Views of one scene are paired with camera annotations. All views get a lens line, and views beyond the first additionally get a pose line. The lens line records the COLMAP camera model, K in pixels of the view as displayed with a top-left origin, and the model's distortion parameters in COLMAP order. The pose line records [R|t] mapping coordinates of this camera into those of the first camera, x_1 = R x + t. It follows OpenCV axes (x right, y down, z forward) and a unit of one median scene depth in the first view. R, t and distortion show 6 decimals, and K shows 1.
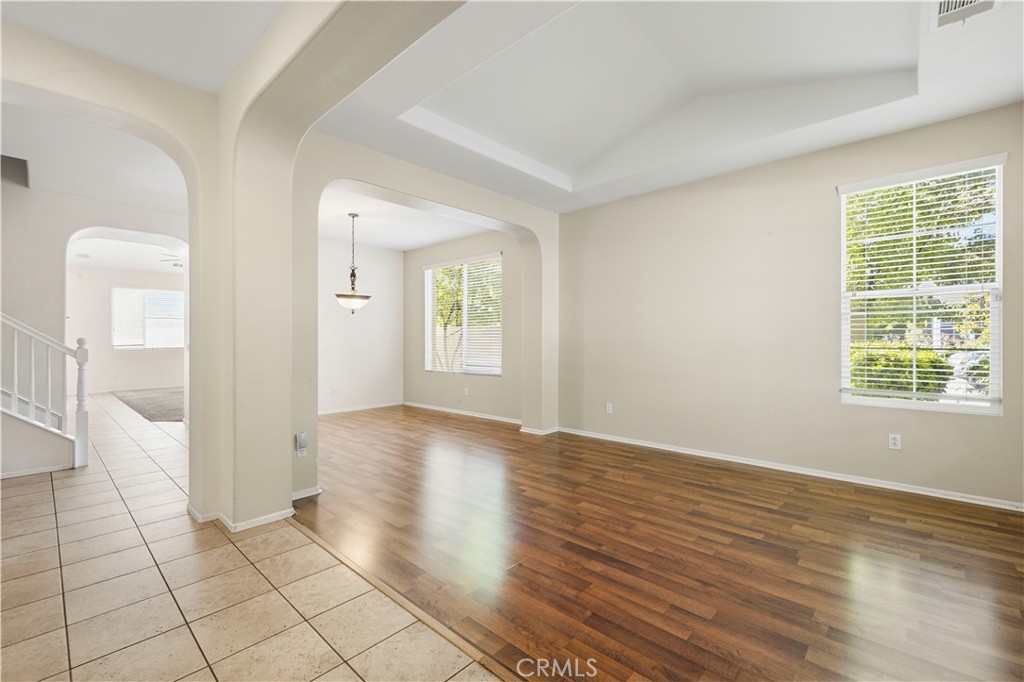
lens RADIAL K [[437.5, 0, 504.7], [0, 437.5, 336.8], [0, 0, 1]] dist [-0.003836, 0.000089]
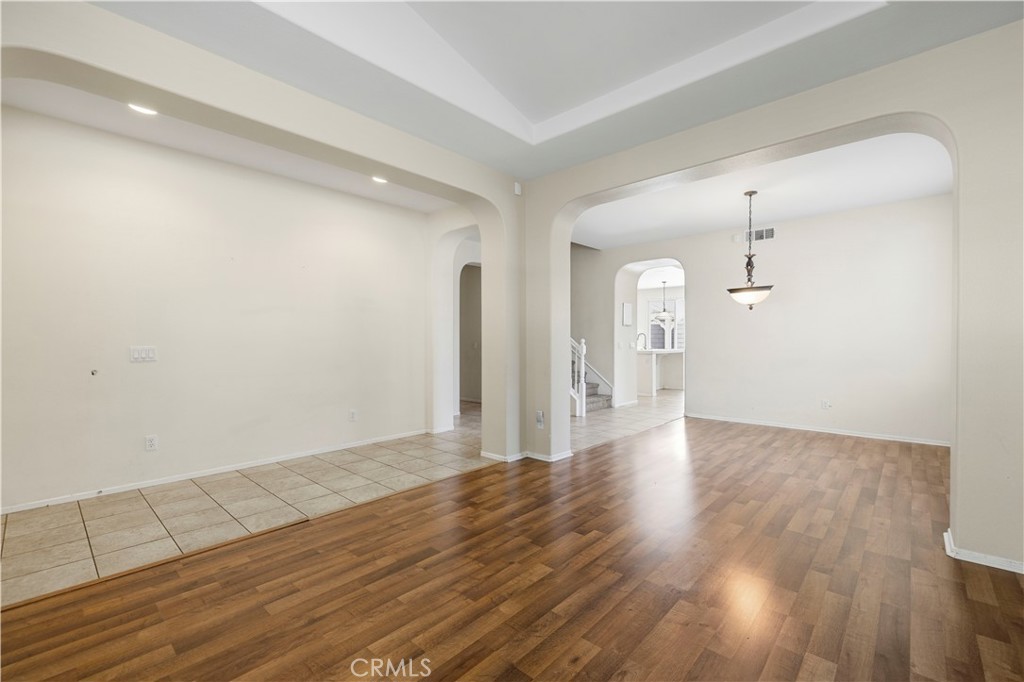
lens RADIAL K [[437.5, 0, 506.2], [0, 437.5, 340.3], [0, 0, 1]] dist [-0.003836, 0.000089]
pose [[0.007612, 0.007394, -0.999944, 0.977977], [0.004700, 0.999961, 0.007430, -0.002175], [0.999960, -0.004756, 0.007577, 1.012023]]
